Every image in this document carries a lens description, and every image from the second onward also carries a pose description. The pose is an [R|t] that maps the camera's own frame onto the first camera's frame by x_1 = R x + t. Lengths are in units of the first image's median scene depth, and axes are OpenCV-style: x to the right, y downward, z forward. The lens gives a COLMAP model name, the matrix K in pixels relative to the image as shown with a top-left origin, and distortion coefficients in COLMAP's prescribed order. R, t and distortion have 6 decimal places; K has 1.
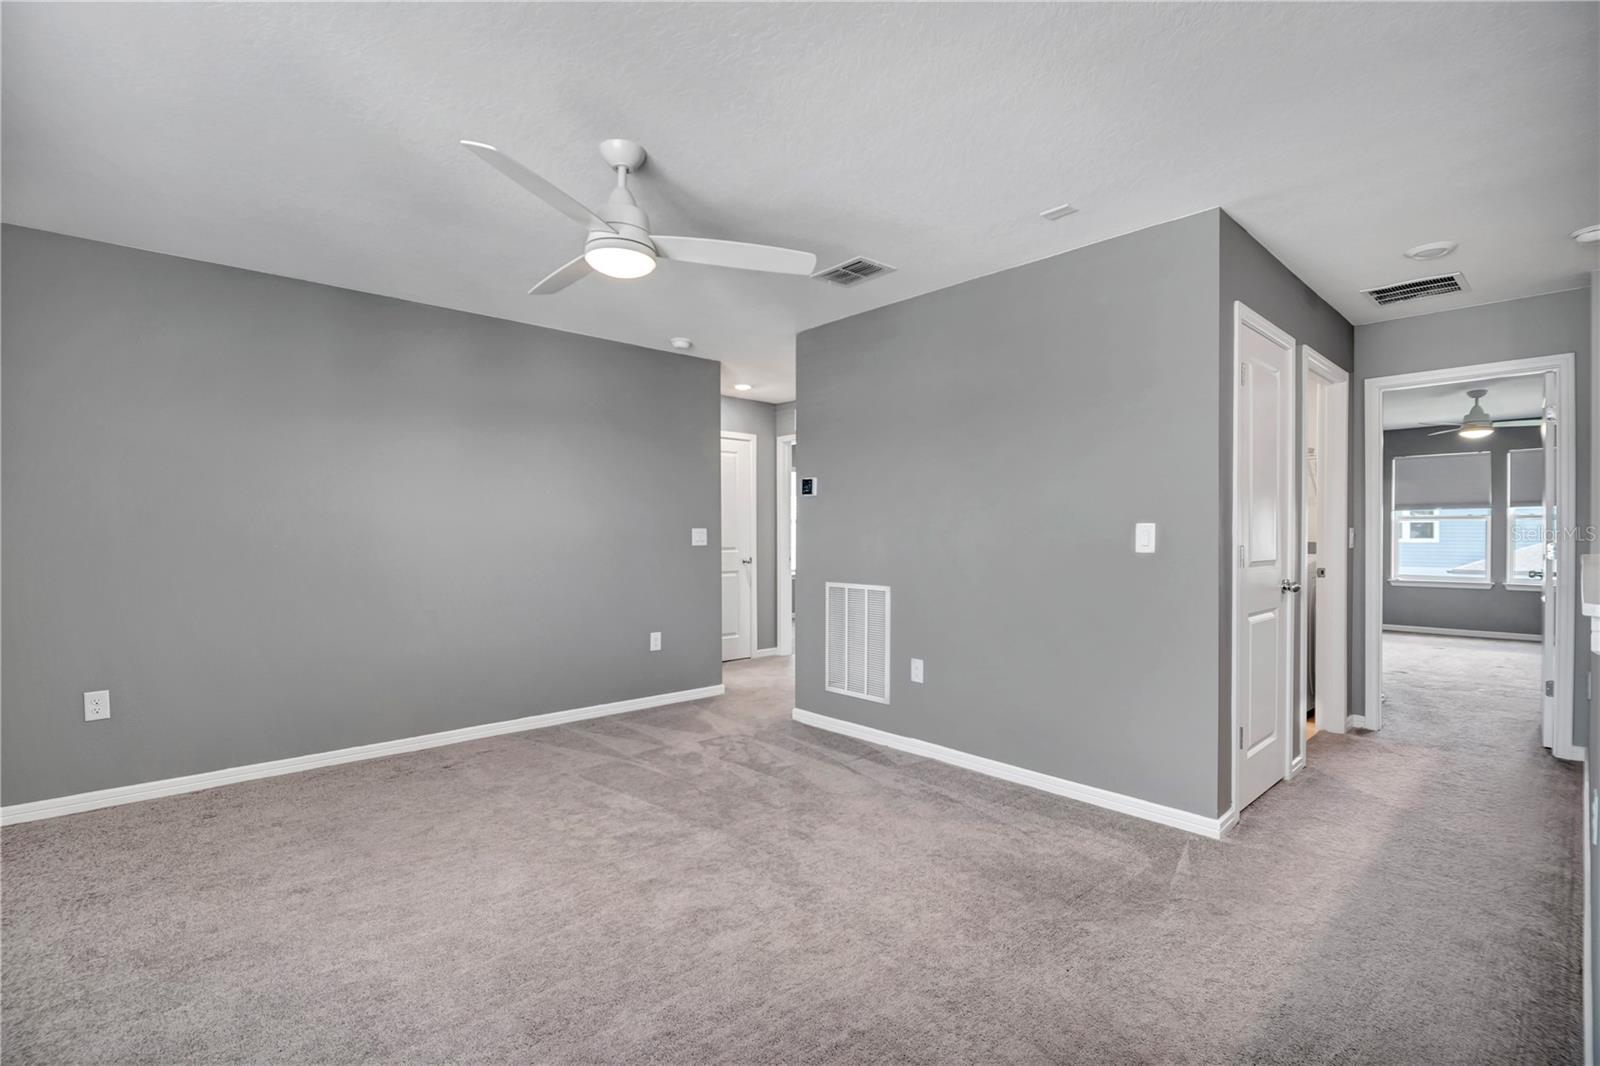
lens RADIAL K [[748.4, 0, 810.5], [0, 748.4, 536.3], [0, 0, 1]] dist [-0.000070, -0.005254]
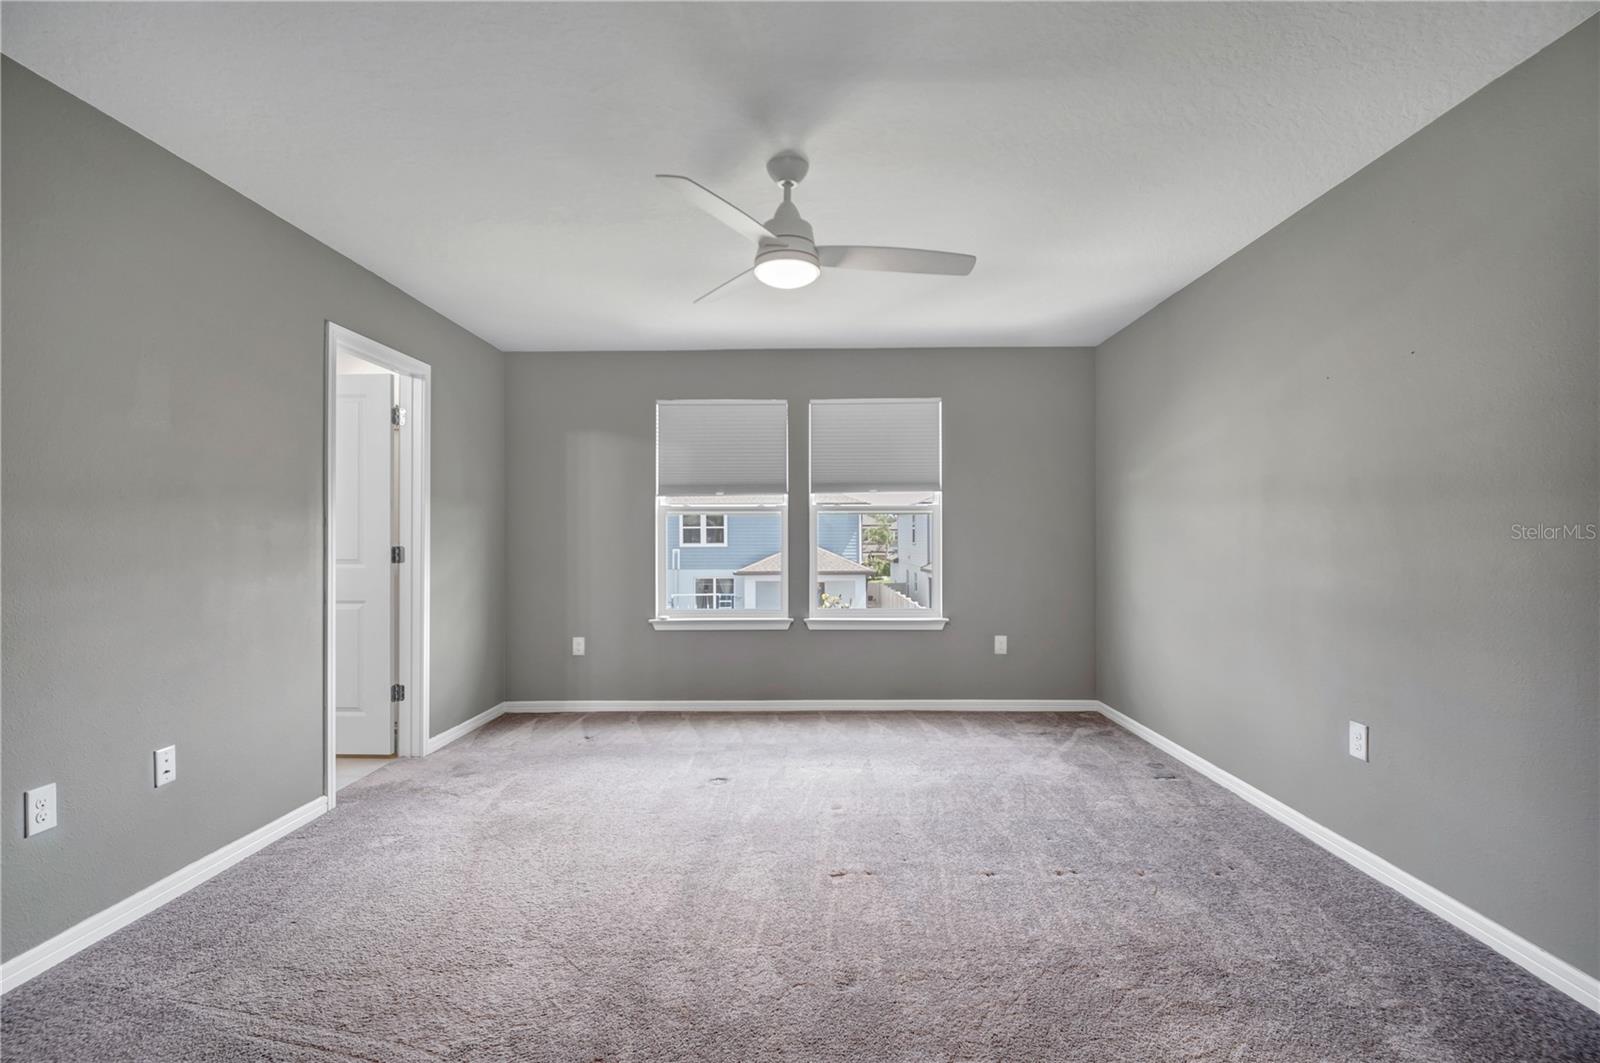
lens RADIAL K [[748.4, 0, 810.2], [0, 748.4, 533.4], [0, 0, 1]] dist [-0.000070, -0.005254]
pose [[0.690387, 0.003353, 0.723433, 0.487372], [0.005062, 0.999942, -0.009465, -0.000449], [-0.723423, 0.010196, 0.690330, 0.569809]]
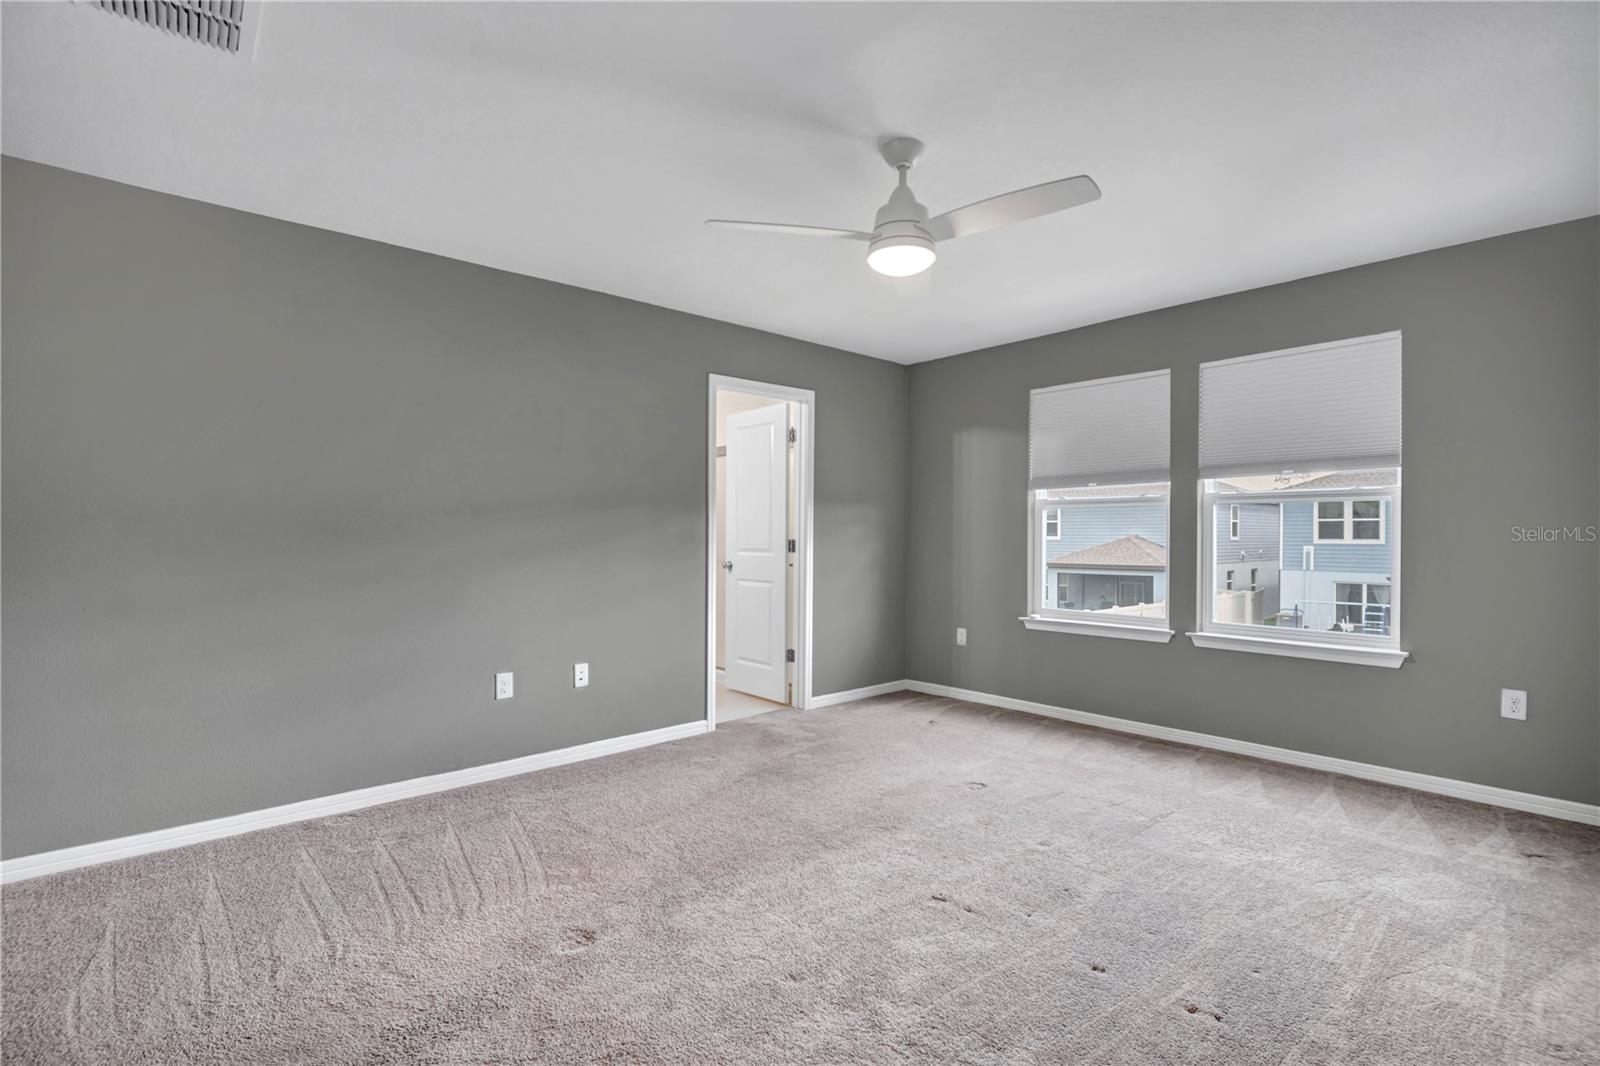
lens RADIAL K [[748.4, 0, 800.8], [0, 748.4, 540.5], [0, 0, 1]] dist [-0.000070, -0.005254]
pose [[0.999808, 0.001571, -0.019516, 0.669216], [-0.001445, 0.999978, 0.006491, -0.001183], [0.019526, -0.006461, 0.999788, 0.491330]]
